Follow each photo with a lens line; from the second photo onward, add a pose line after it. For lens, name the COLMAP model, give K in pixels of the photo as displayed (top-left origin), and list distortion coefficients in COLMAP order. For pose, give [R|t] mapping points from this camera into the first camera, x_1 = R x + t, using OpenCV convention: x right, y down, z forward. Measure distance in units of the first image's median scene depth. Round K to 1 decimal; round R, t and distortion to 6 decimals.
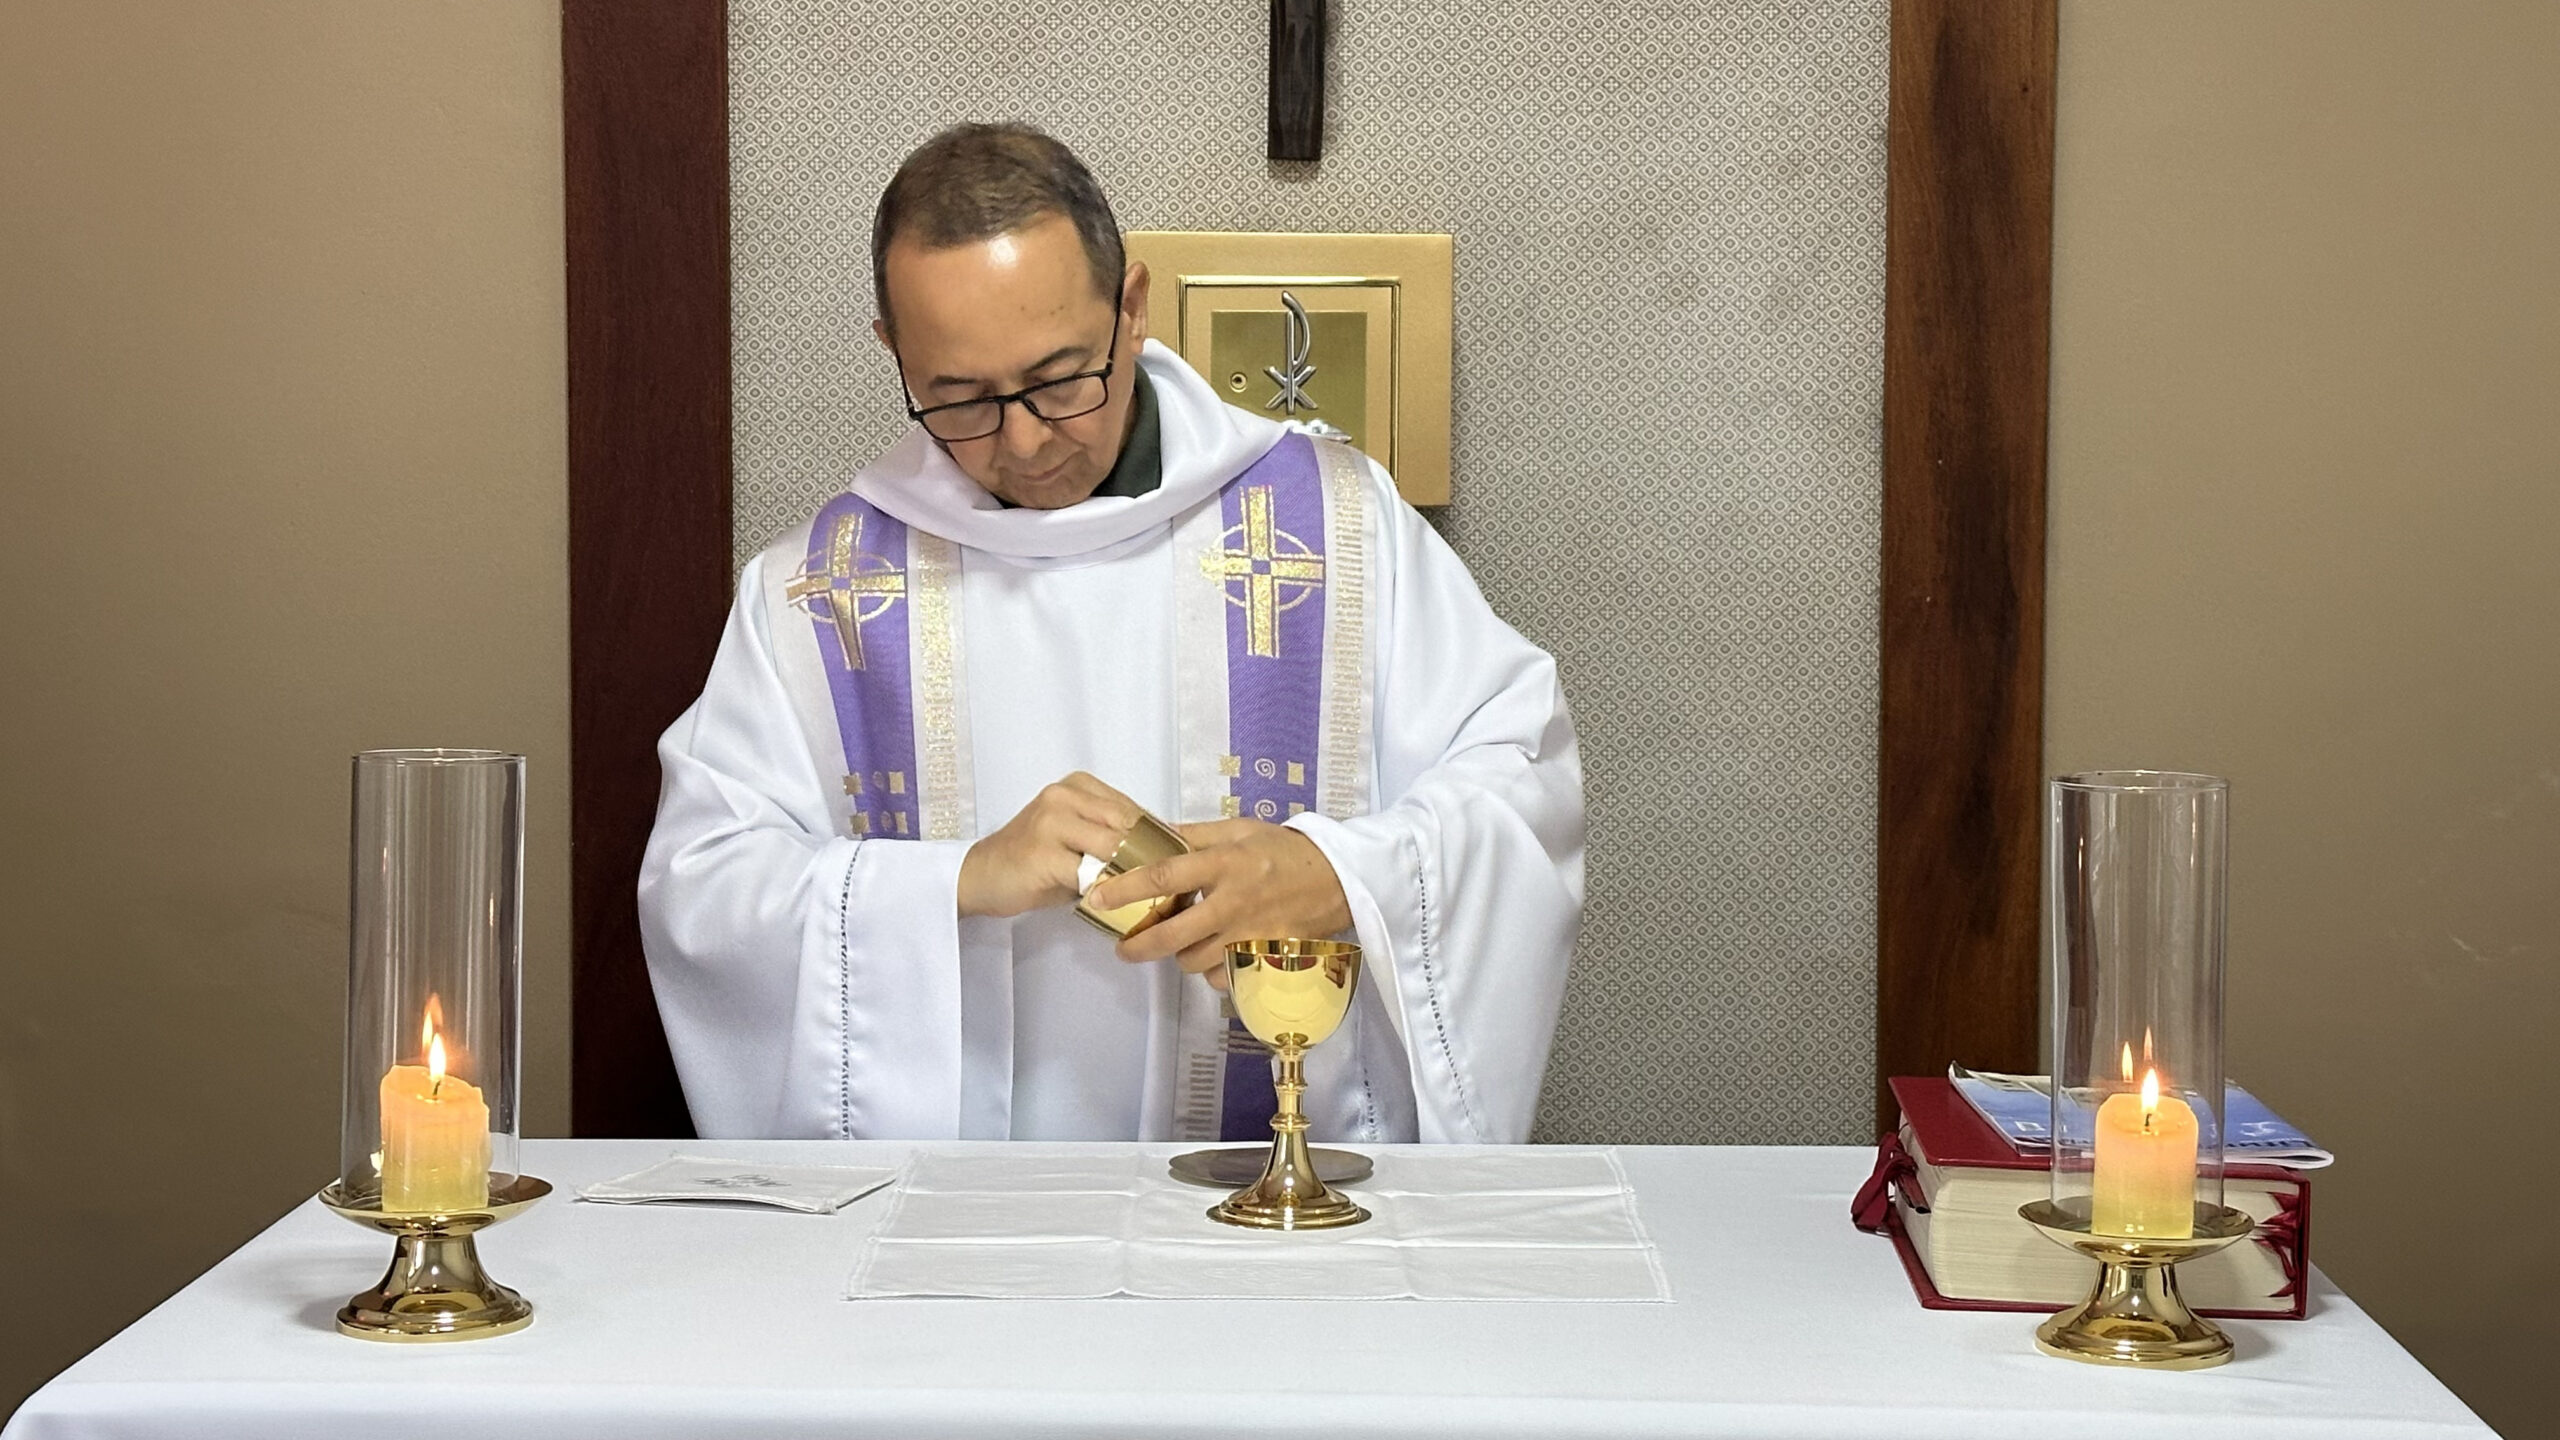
lens RADIAL K [[4122.5, 0, 1298.2], [0, 4122.5, 760.4], [0, 0, 1]] dist [0.092768, 0.046227]
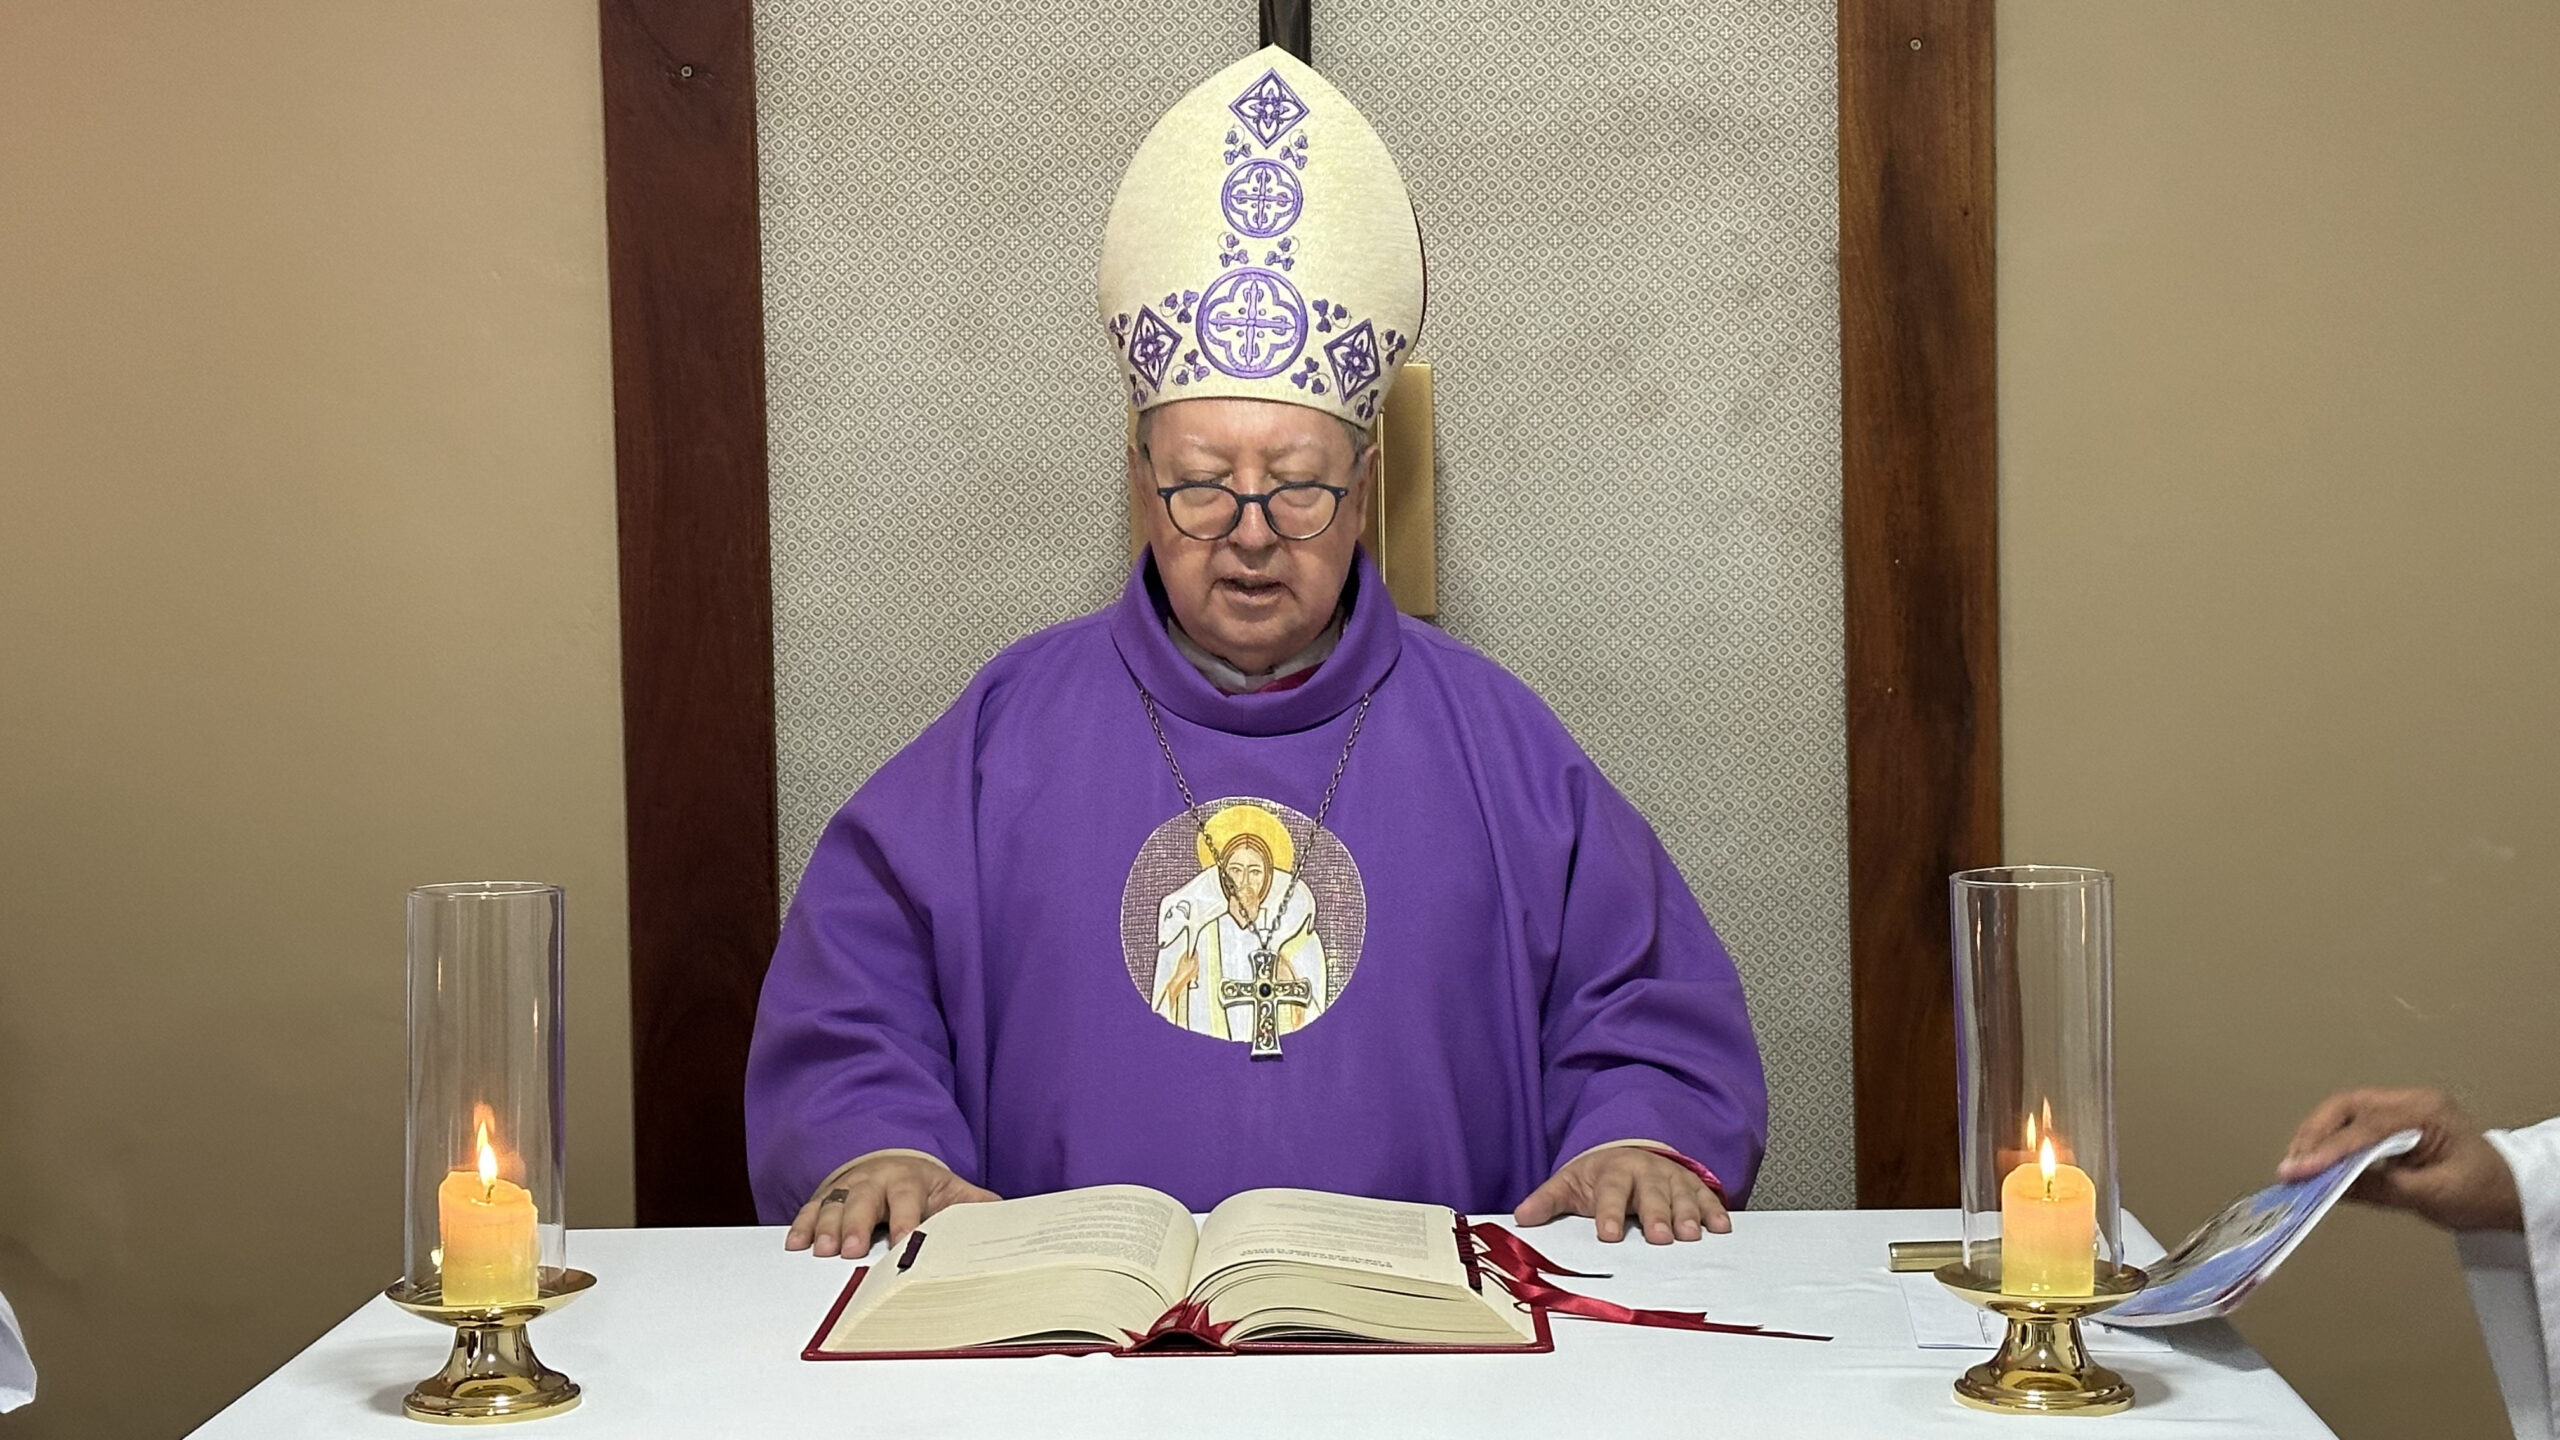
lens RADIAL K [[4039.4, 0, 1280.0], [0, 4039.4, 720.0], [0, 0, 1]] dist [0.092636, -0.006076]
pose [[0.999418, -0.024381, -0.023875, 0.019827], [0.023807, 0.999428, -0.024037, -0.009839], [0.024448, 0.023455, 0.999426, -0.048891]]
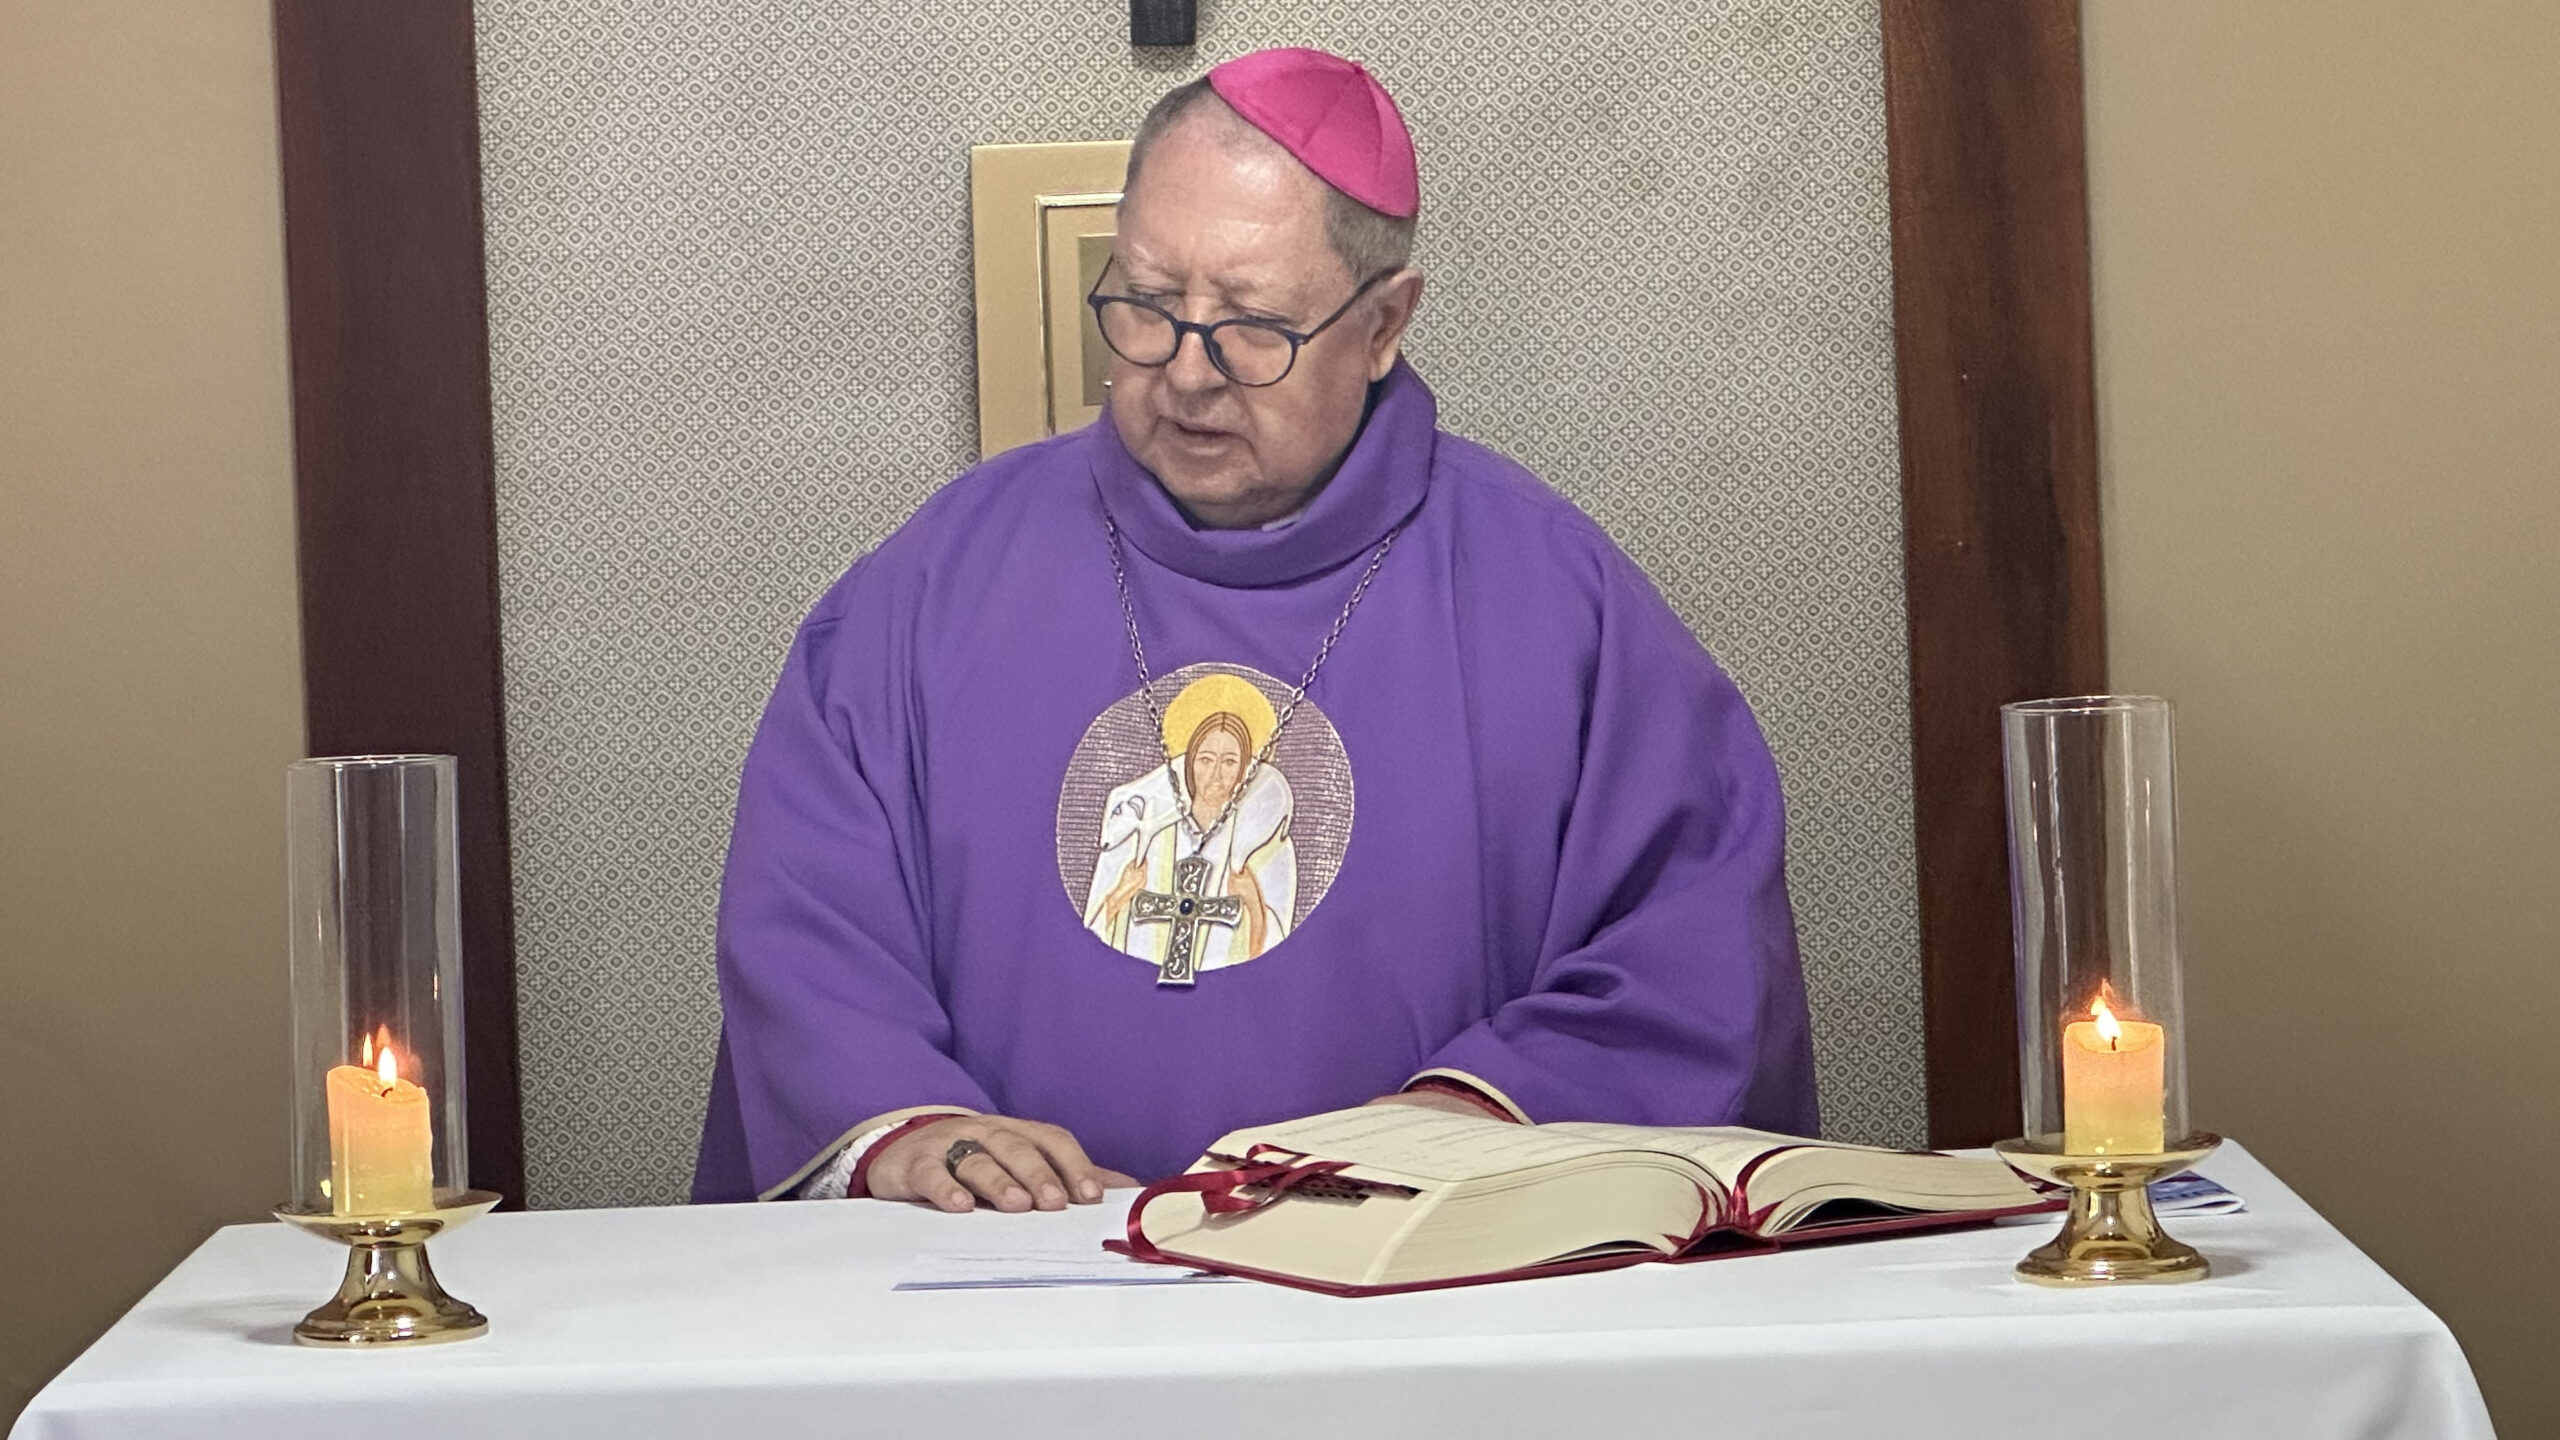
lens RADIAL K [[8086.5, 0, 1280.0], [0, 8086.5, 720.0], [0, 0, 1]] dist [-0.418403, 1.050566]
pose [[0.998497, -0.046413, 0.029154, -0.030752], [0.047277, 0.998442, -0.029653, 0.037079], [-0.027732, 0.030986, 0.999135, -0.595509]]
